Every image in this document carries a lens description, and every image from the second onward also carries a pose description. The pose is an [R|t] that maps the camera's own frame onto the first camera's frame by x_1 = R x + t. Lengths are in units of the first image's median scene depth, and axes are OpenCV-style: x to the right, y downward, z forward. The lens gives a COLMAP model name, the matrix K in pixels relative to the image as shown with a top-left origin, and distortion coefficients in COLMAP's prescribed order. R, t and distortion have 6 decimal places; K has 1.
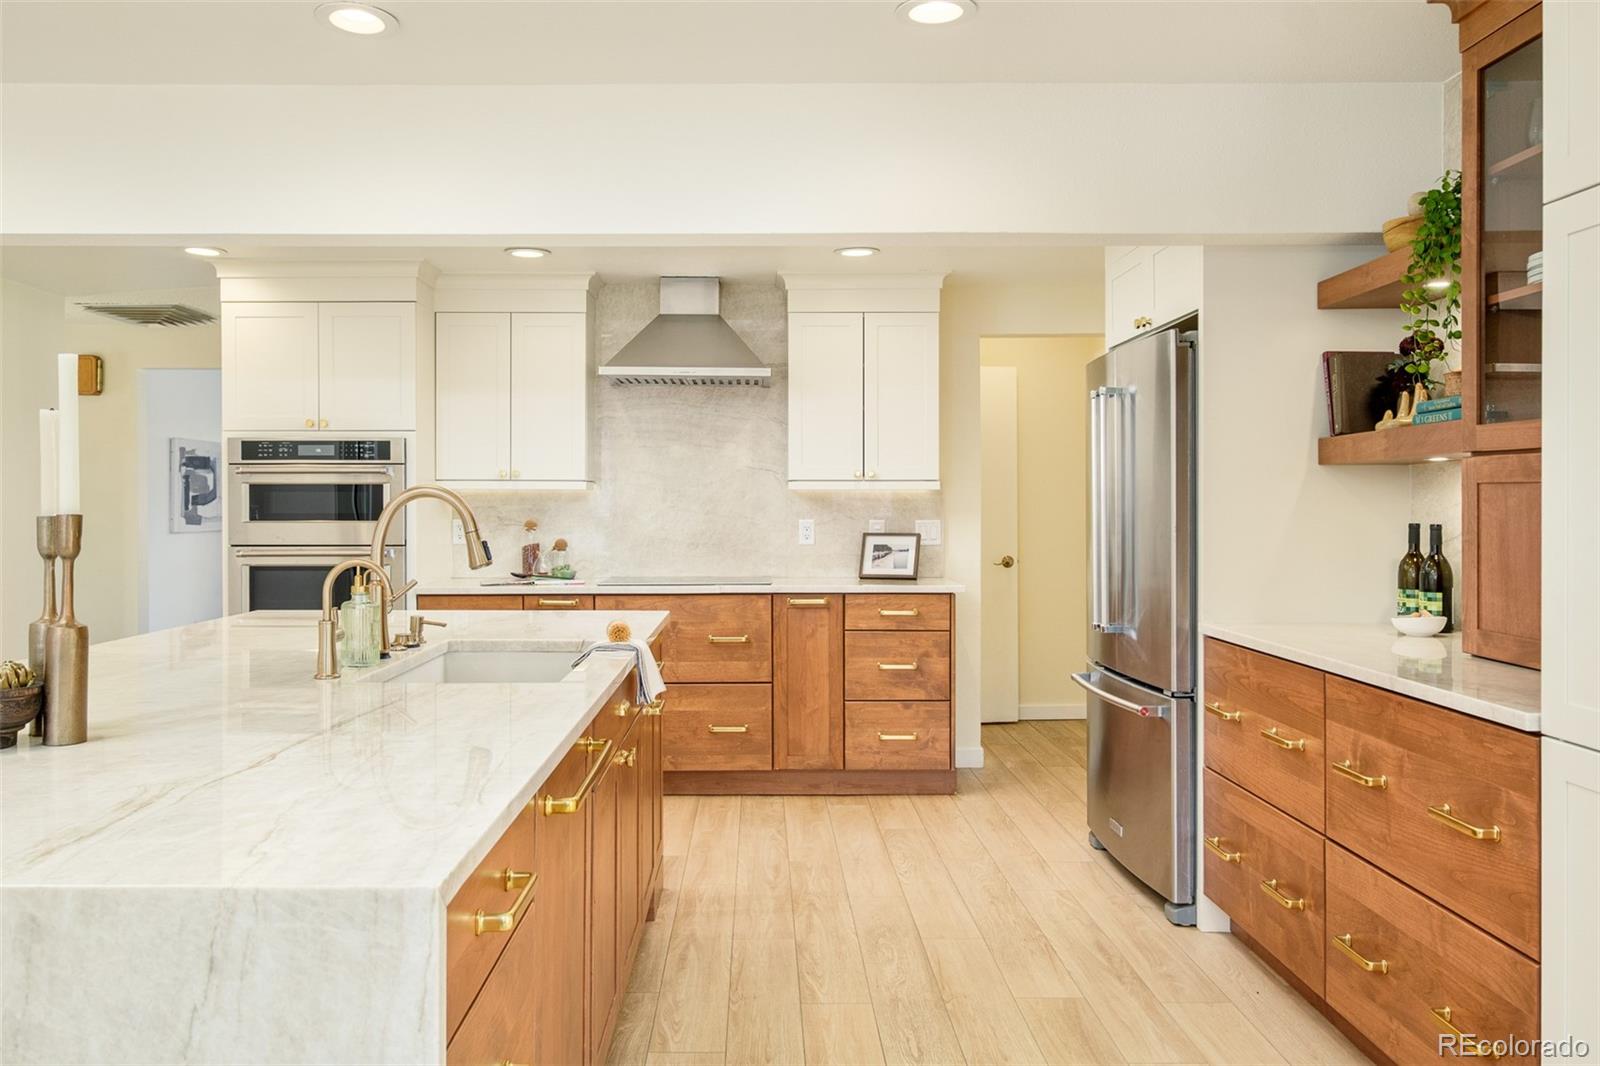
lens RADIAL K [[1275.1, 0, 796.1], [0, 1275.1, 495.3], [0, 0, 1]] dist [-0.000262, 0.000018]
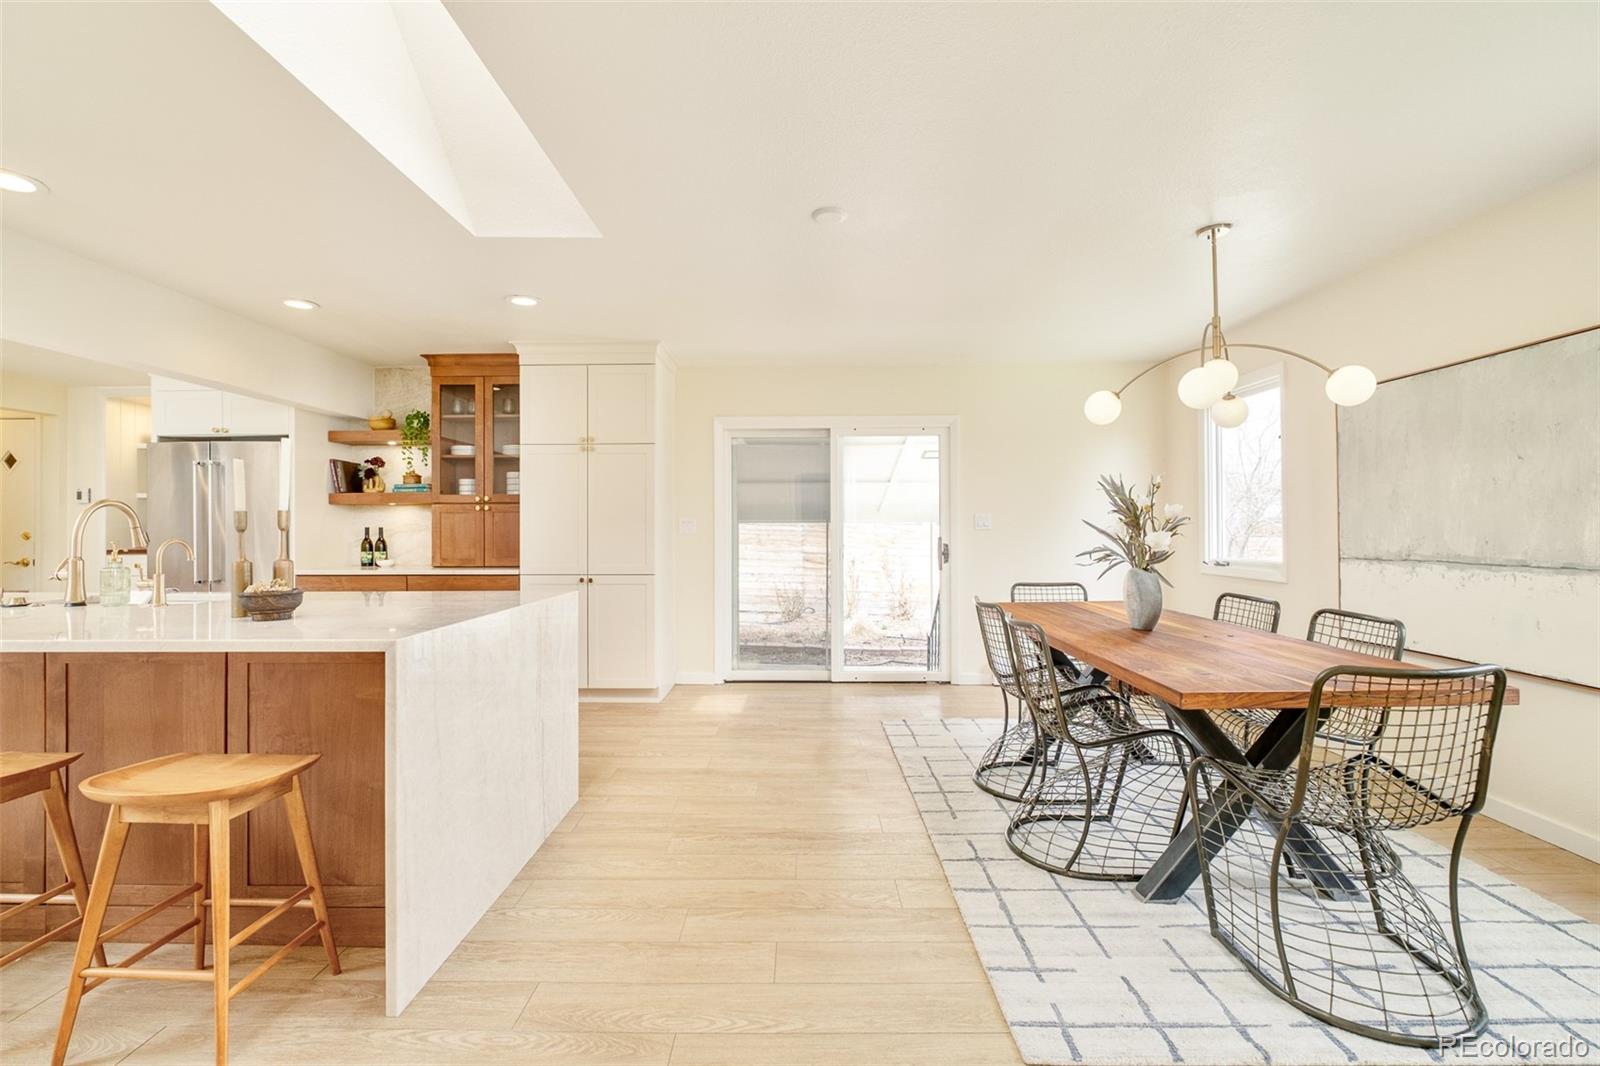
lens RADIAL K [[714.4, 0, 800.0], [0, 714.4, 533.0], [0, 0, 1]] dist [-0.000121, -0.000025]
pose [[0.030373, -0.005435, 0.999524, -1.001180], [0.002043, 0.999983, 0.005376, 0.027676], [-0.999537, 0.001879, 0.030383, 0.035981]]
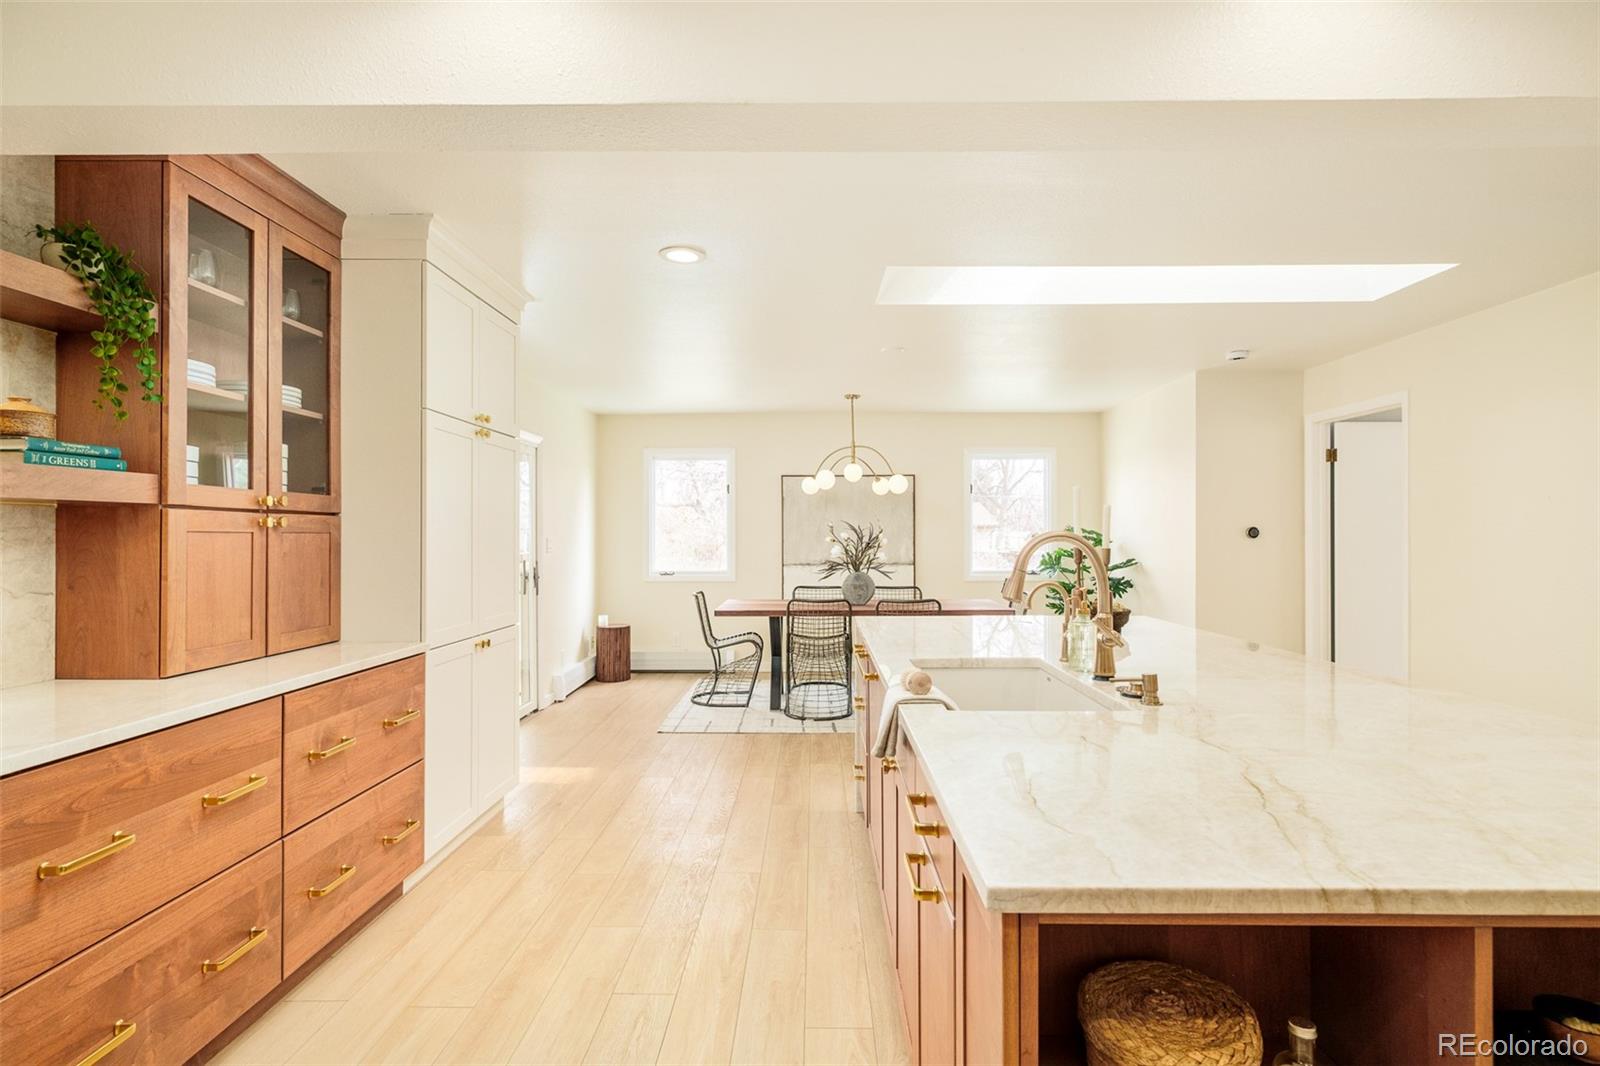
lens RADIAL K [[777.8, 0, 800.0], [0, 777.8, 533.0], [0, 0, 1]] dist [-0.000053, 0.000002]
pose [[-0.999078, -0.000569, 0.042928, -0.067257], [-0.000850, 0.999978, -0.006516, -0.002995], [-0.042924, -0.006546, -0.999057, 1.422279]]
